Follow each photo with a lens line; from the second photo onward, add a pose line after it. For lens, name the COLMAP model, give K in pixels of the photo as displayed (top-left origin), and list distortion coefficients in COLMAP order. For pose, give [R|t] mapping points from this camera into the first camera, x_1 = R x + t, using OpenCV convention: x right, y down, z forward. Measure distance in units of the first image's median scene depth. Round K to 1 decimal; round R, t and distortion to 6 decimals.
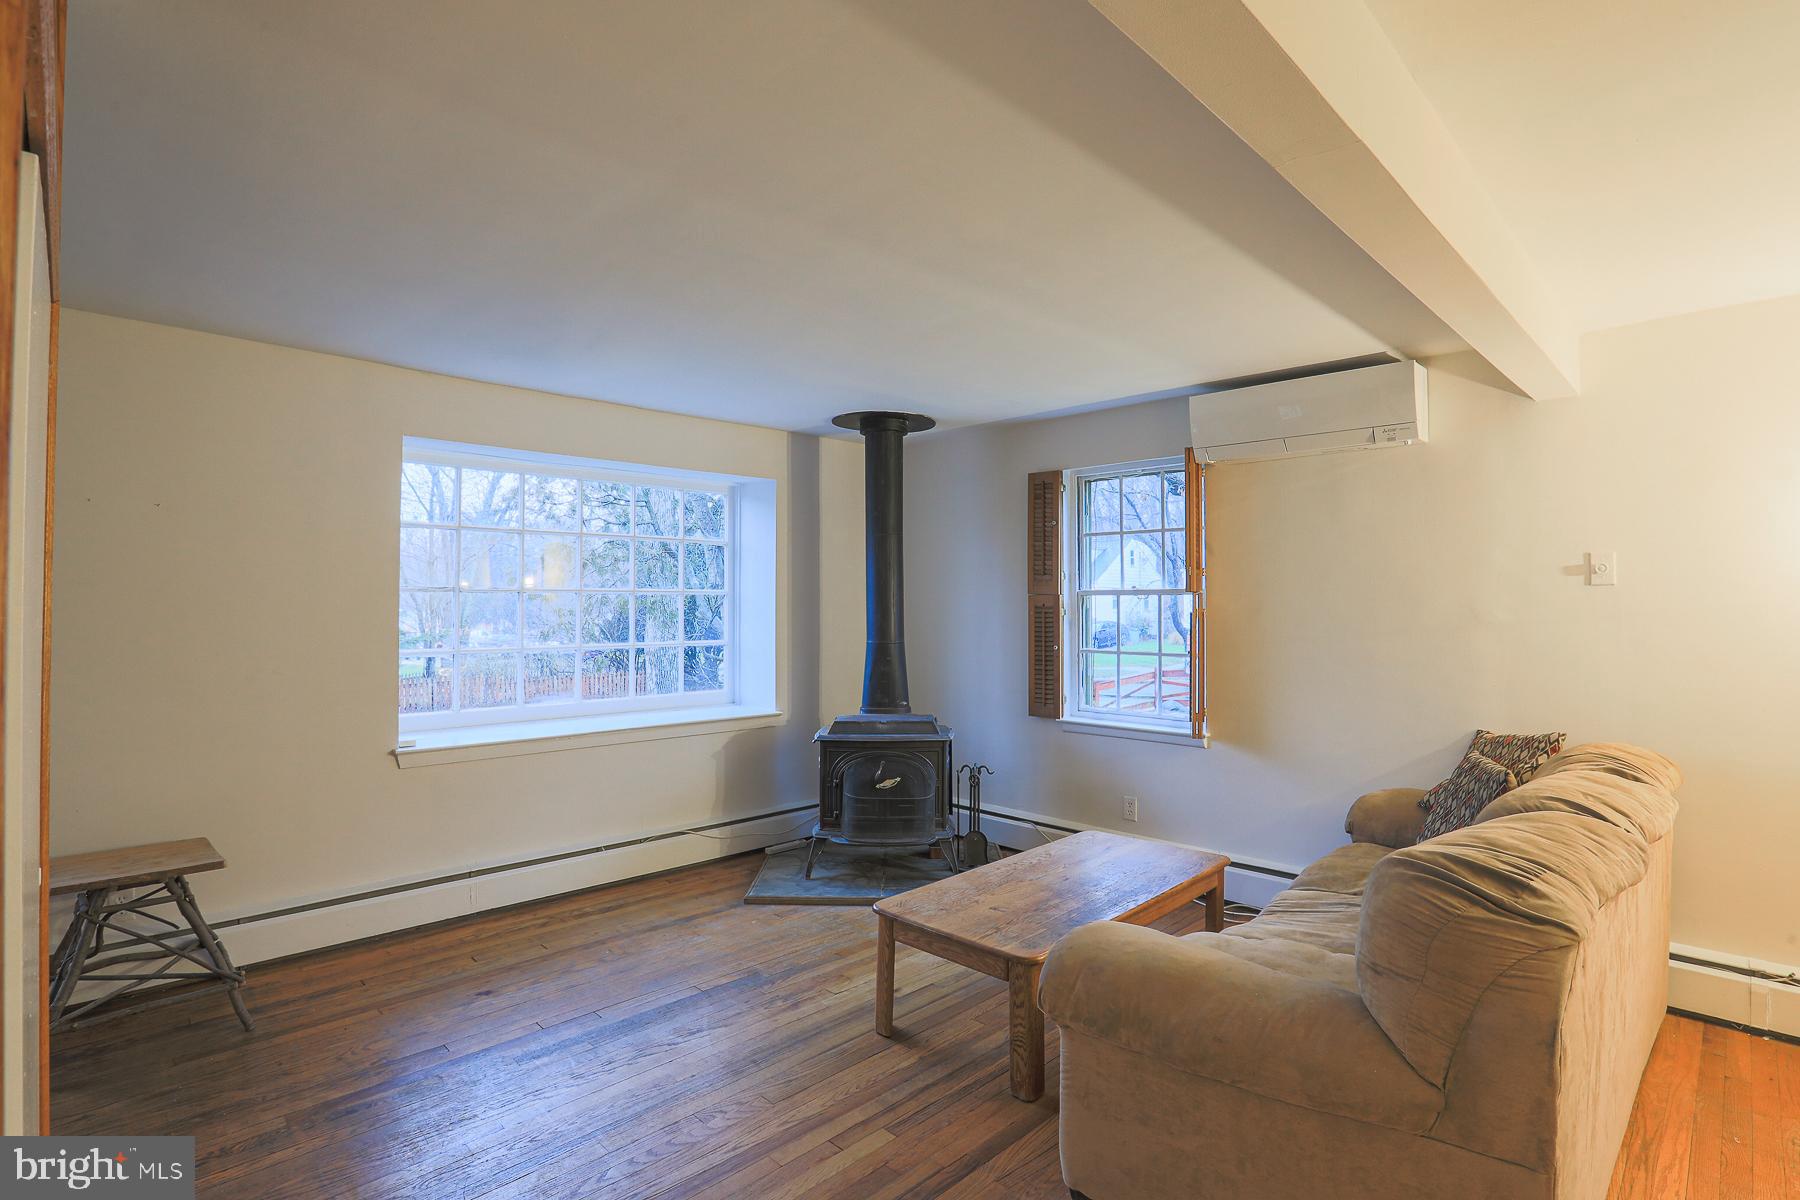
lens RADIAL K [[885.6, 0, 904.1], [0, 885.6, 591.8], [0, 0, 1]] dist [-0.043936, 0.015219]
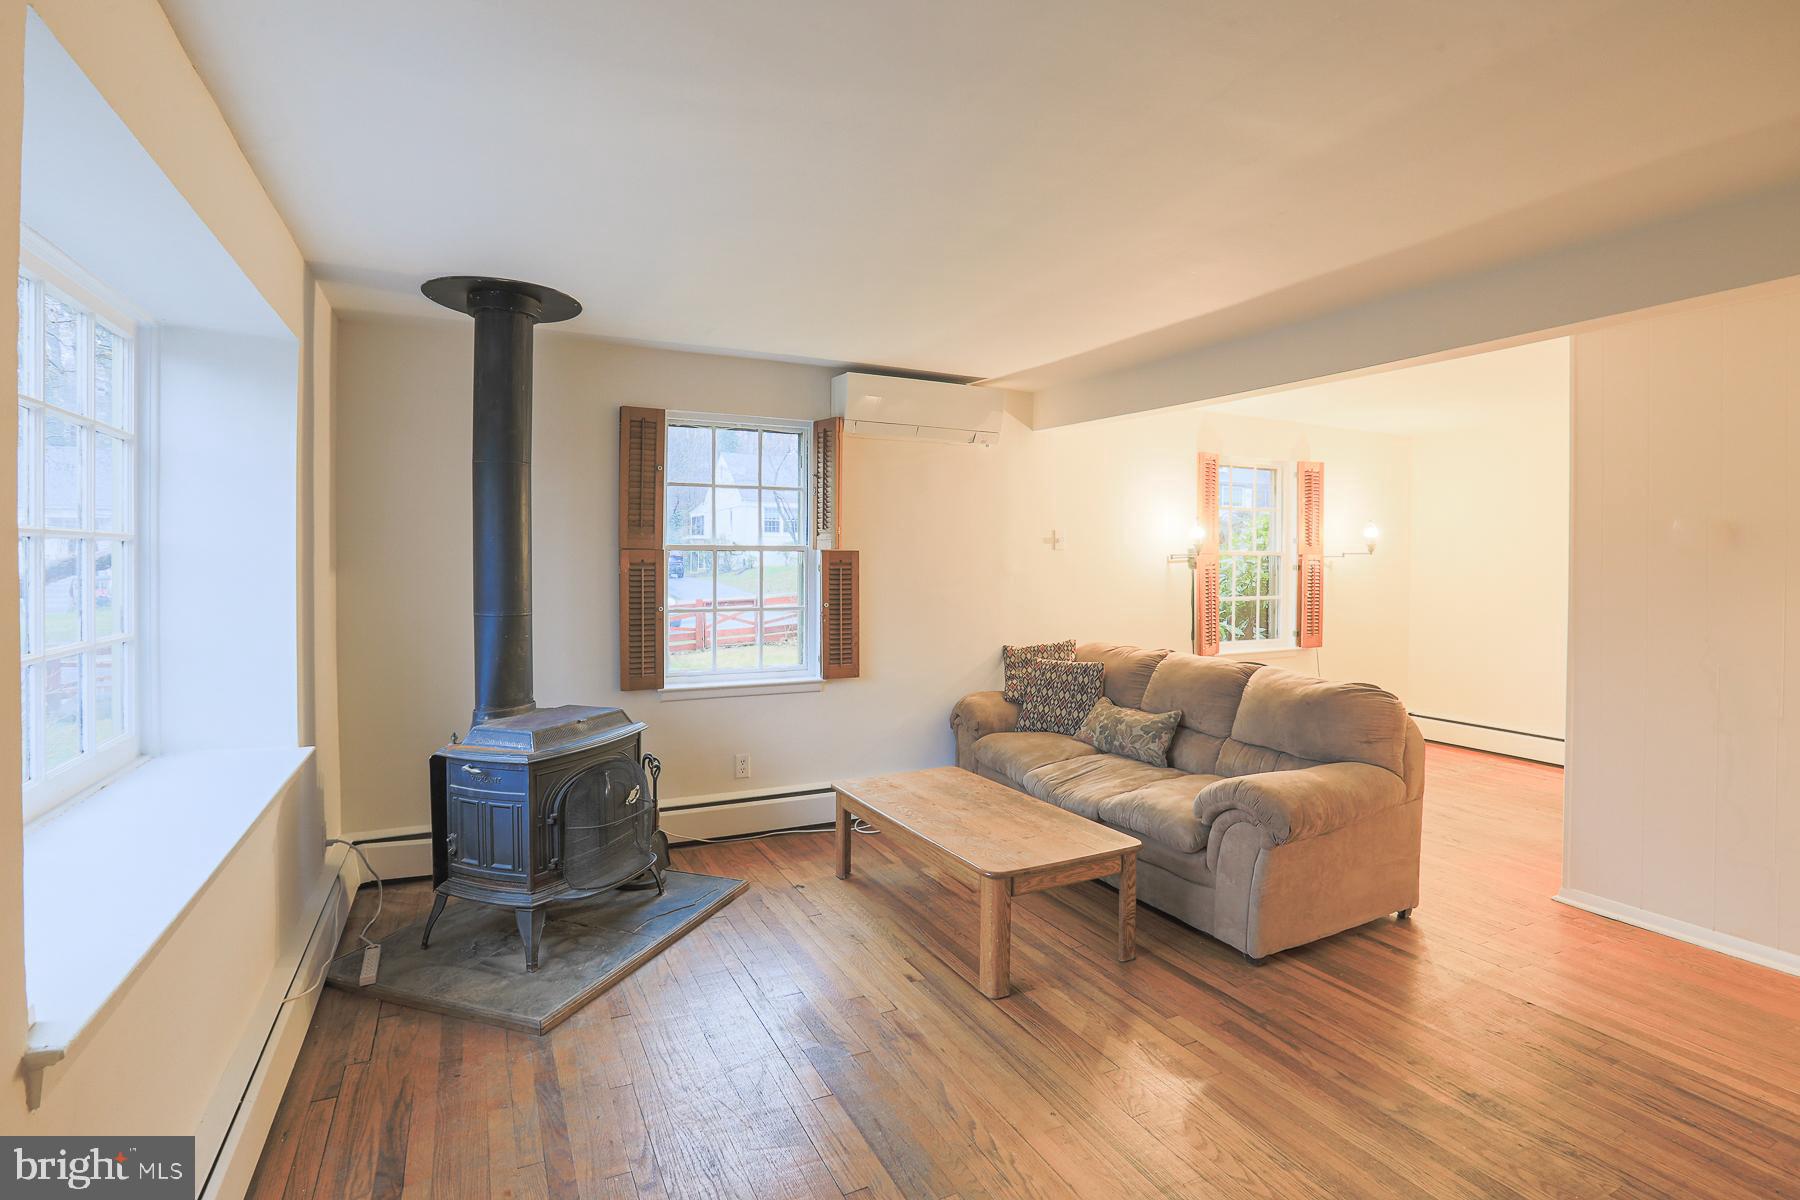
lens RADIAL K [[885.6, 0, 920.4], [0, 885.6, 575.2], [0, 0, 1]] dist [-0.043936, 0.015219]
pose [[0.296452, -0.010335, 0.954992, -0.663317], [-0.012952, 0.999806, 0.014841, 0.014239], [-0.954960, -0.016769, 0.296261, 0.545709]]
